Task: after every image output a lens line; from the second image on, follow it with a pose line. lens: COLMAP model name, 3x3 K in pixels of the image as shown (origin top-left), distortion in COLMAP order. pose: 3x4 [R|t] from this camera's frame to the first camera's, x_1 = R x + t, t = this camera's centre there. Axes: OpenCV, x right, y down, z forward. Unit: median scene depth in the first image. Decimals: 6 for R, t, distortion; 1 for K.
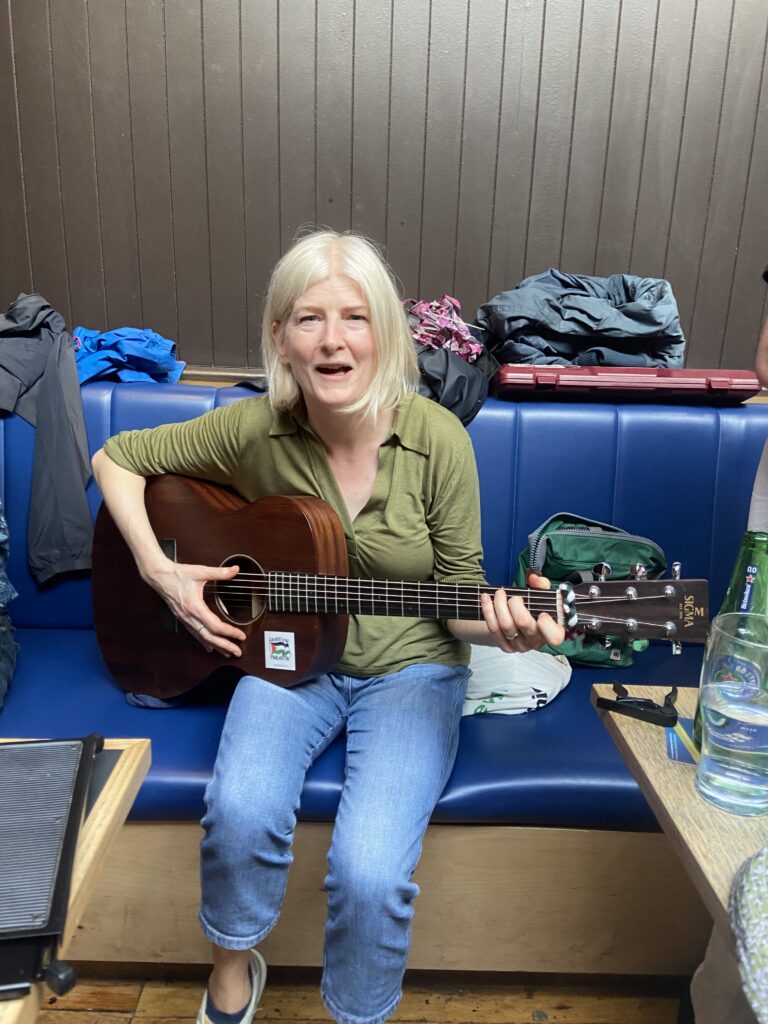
lens RADIAL K [[779.1, 0, 389.3], [0, 779.1, 520.2], [0, 0, 1]] dist [0.069276, -0.077353]
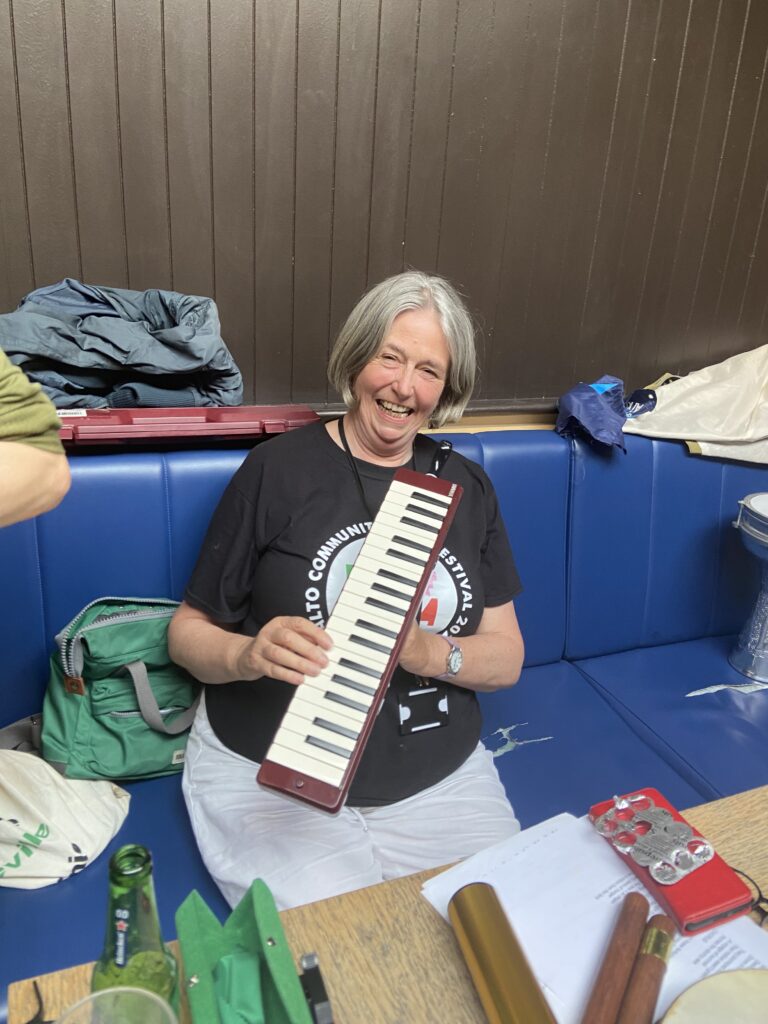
lens RADIAL K [[779.1, 0, 405.9], [0, 779.1, 505.4], [0, 0, 1]] dist [0.069276, -0.077353]
pose [[0.923847, -0.107947, 0.367224, 0.214536], [0.077392, 0.992273, 0.096983, -0.152266], [-0.374855, -0.061177, 0.925063, 0.132803]]
